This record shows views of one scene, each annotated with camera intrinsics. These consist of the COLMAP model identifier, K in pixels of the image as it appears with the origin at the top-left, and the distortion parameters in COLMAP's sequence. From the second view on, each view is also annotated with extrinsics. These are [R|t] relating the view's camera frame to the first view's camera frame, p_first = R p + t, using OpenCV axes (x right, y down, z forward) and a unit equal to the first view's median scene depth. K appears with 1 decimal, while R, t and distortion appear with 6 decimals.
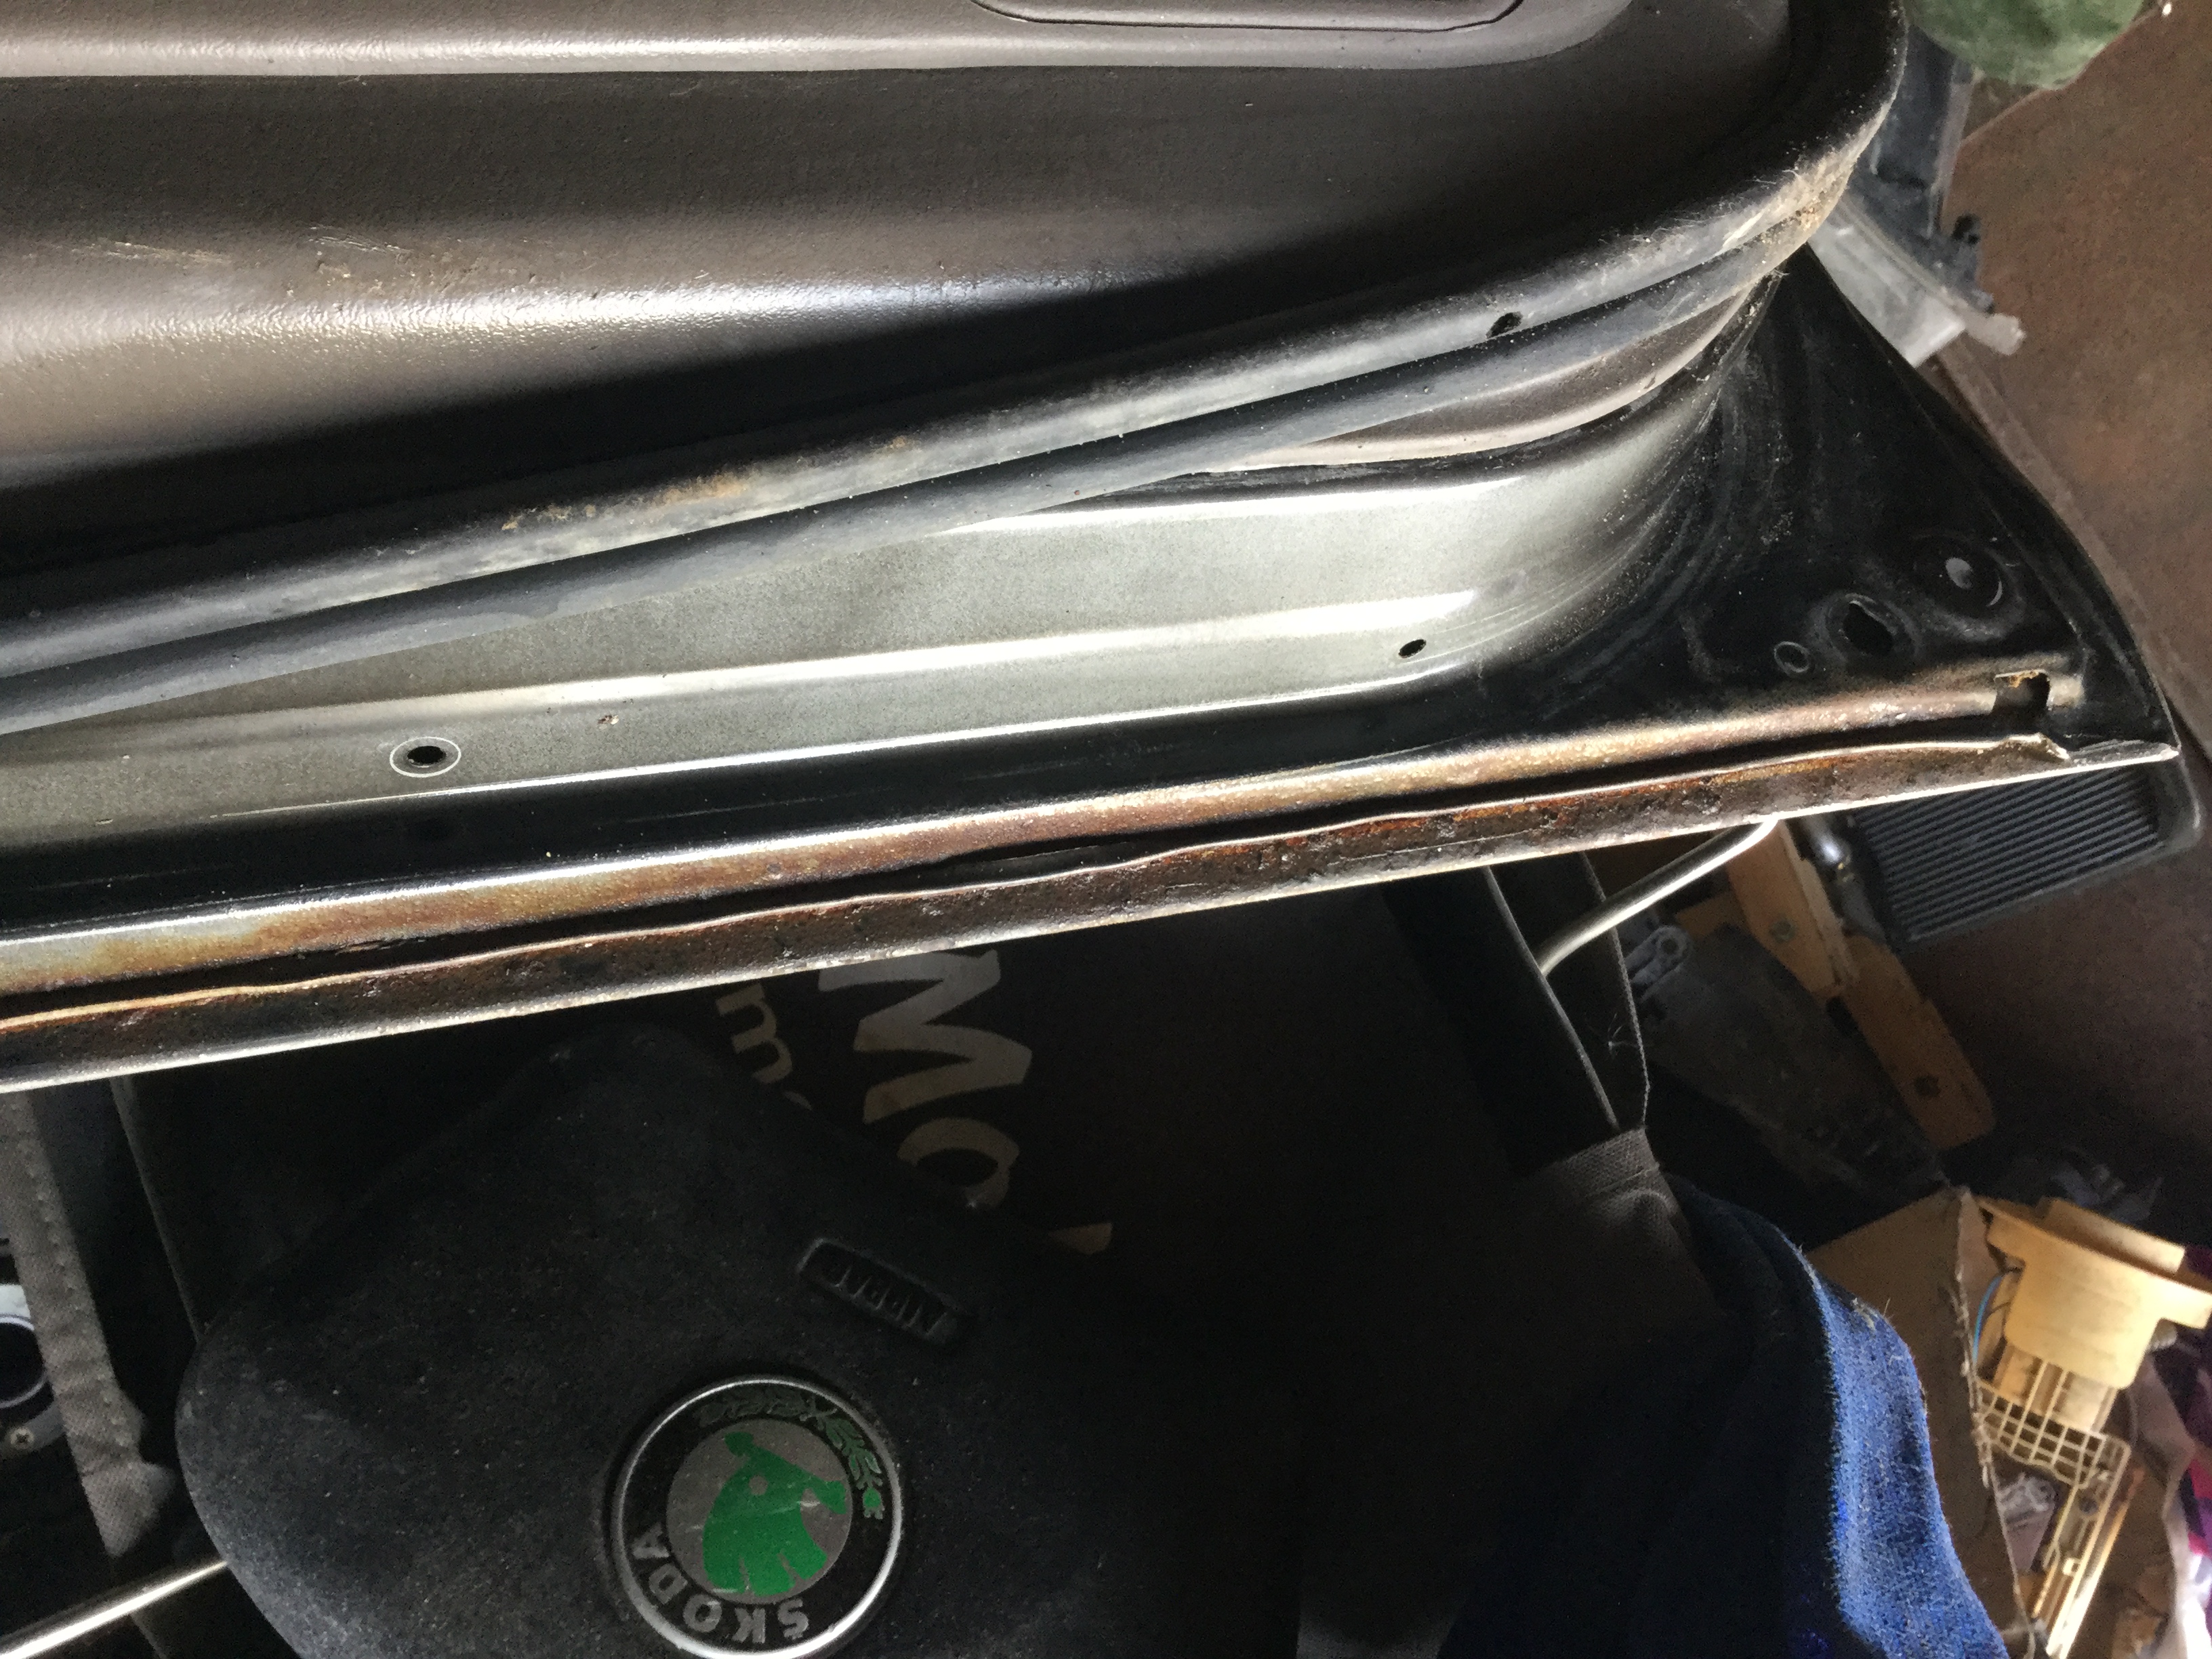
lens RADIAL K [[2049.0, 0, 1106.0], [0, 2049.0, 829.5], [0, 0, 1]] dist [0.109205, -0.225084]
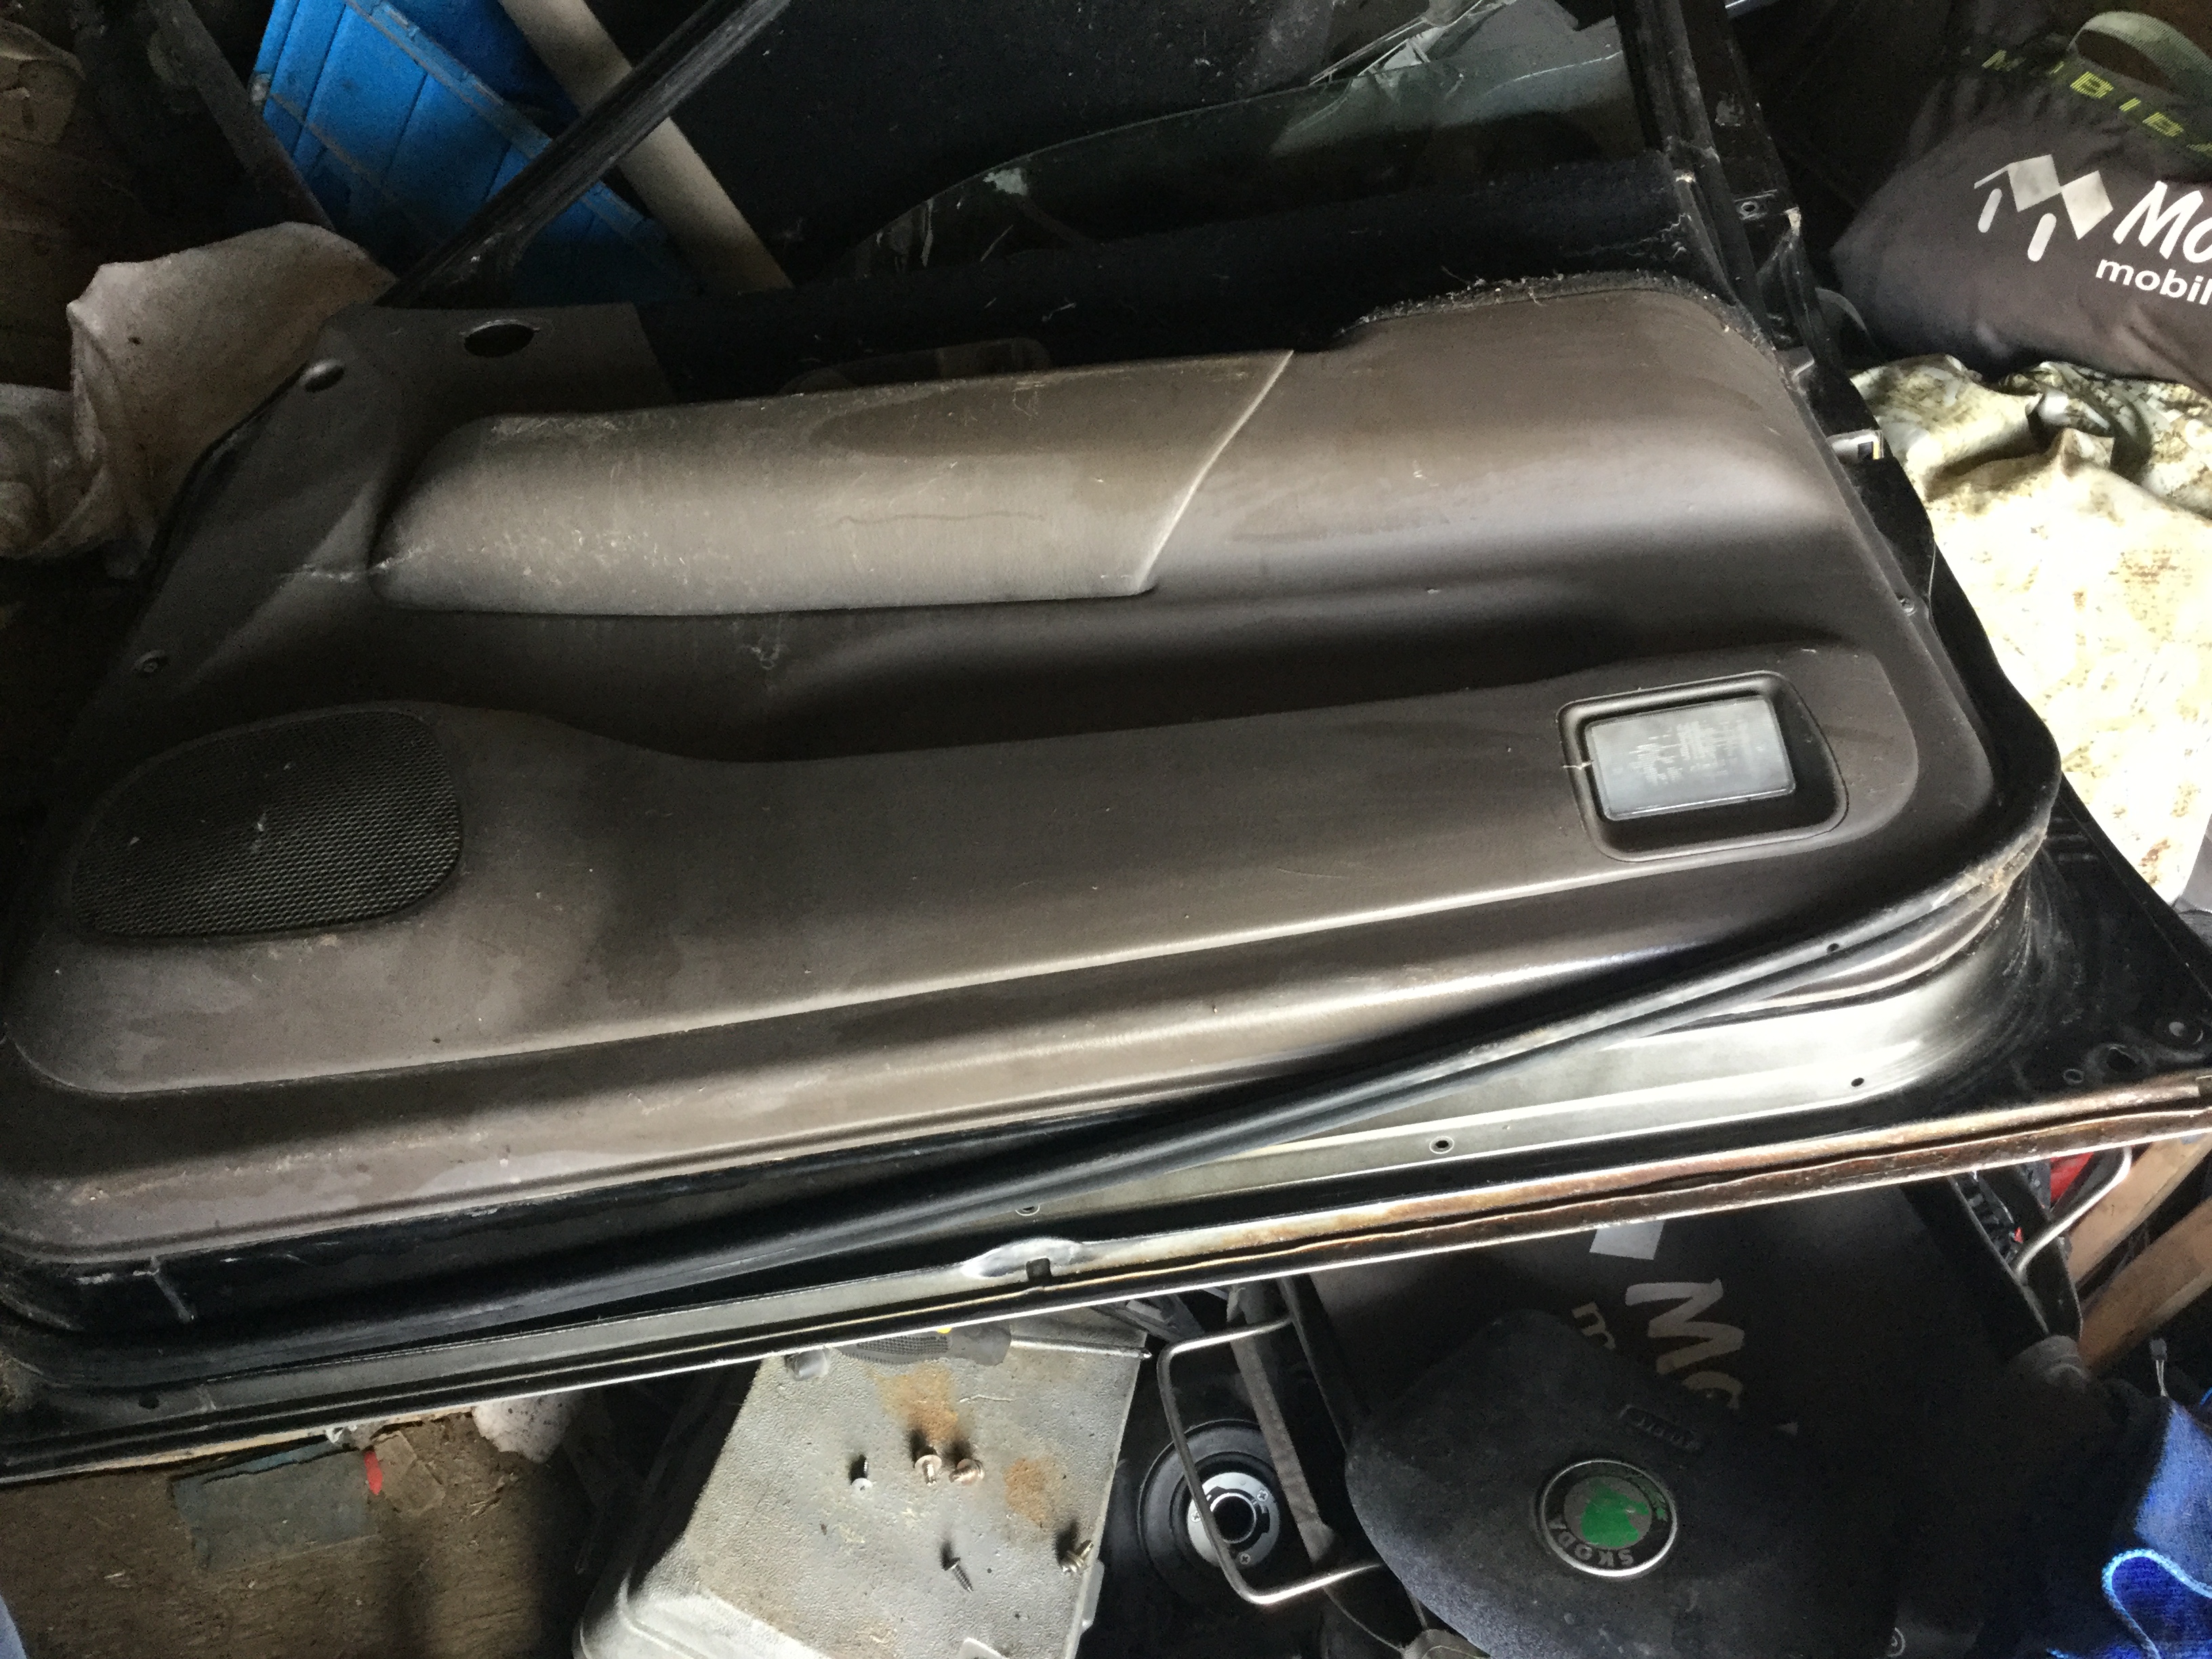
lens RADIAL K [[2049.0, 0, 1106.0], [0, 2049.0, 829.5], [0, 0, 1]] dist [0.109205, -0.225084]
pose [[0.911942, -0.137283, -0.386672, 0.292047], [0.018618, 0.955243, -0.295237, 0.281070], [0.409896, 0.262040, 0.873682, -1.297837]]
